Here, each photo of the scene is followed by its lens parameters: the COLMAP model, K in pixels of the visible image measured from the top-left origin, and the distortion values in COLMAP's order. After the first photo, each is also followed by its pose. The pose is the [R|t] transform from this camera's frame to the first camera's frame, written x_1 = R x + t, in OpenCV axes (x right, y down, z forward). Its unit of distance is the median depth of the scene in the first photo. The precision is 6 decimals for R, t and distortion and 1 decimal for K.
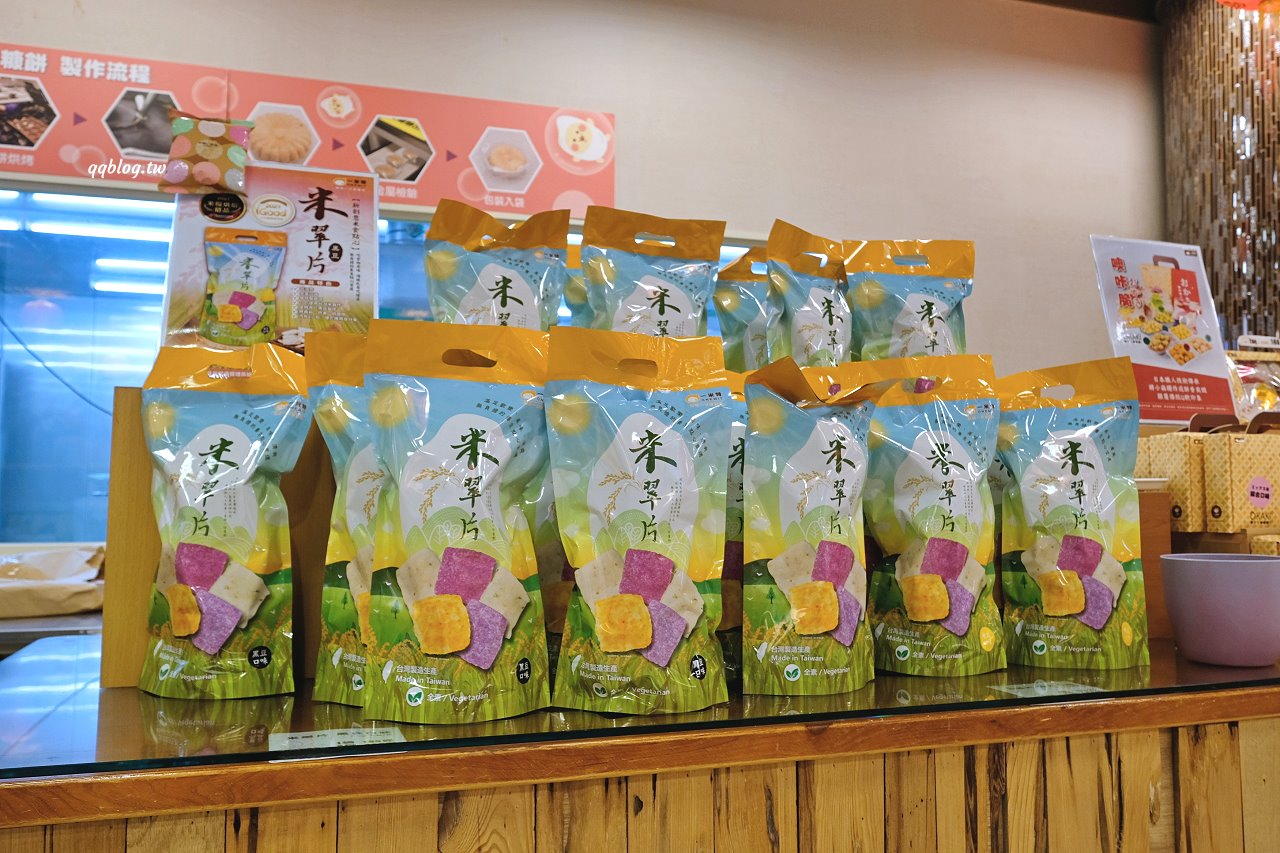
lens RADIAL K [[889.2, 0, 642.8], [0, 889.2, 436.2], [0, 0, 1]] dist [-0.004121, -0.002651]
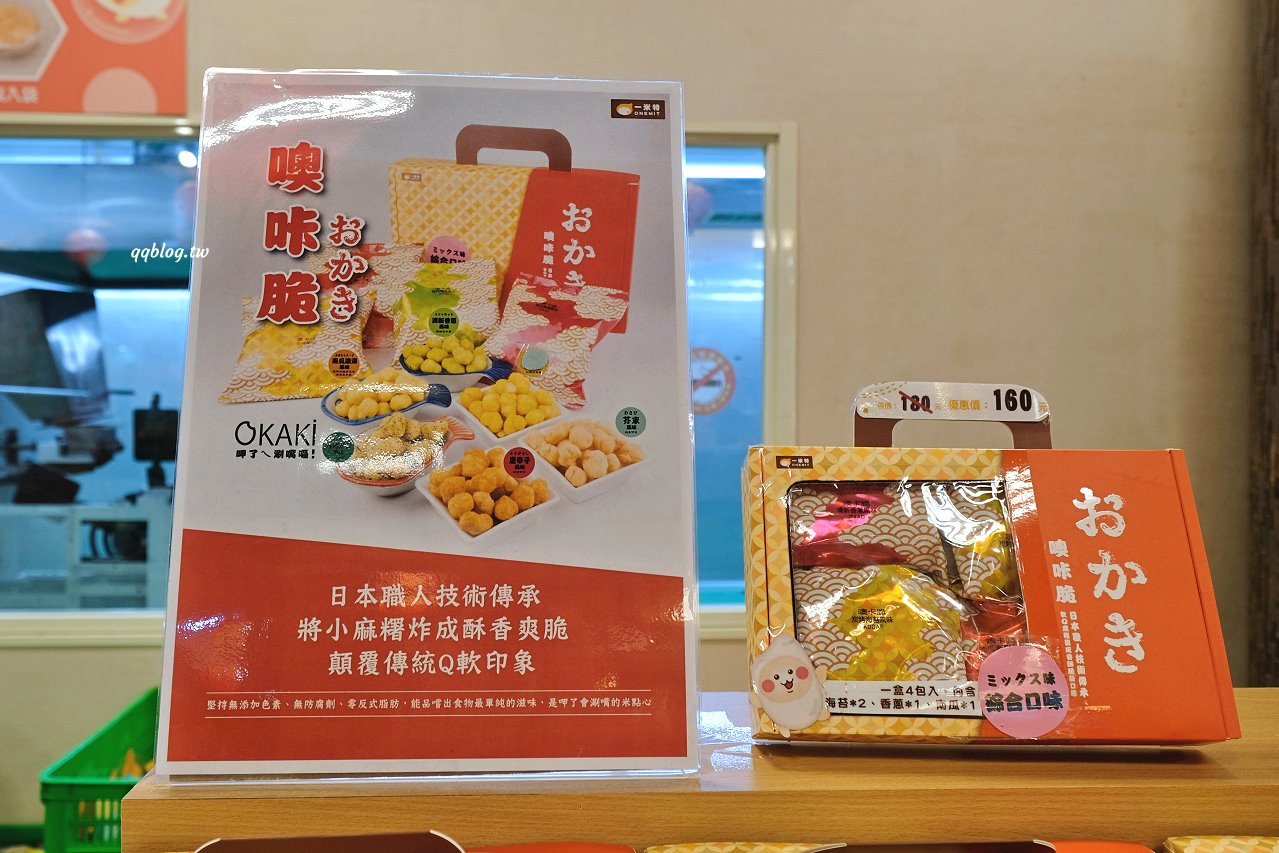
lens RADIAL K [[910.6, 0, 635.0], [0, 910.6, 413.0], [0, 0, 1]] dist [-0.008045, 0.002021]
pose [[0.975804, 0.005101, -0.218588, 0.706717], [0.013231, 0.996518, 0.082319, -0.137697], [0.218246, -0.083219, 0.972339, 0.732866]]
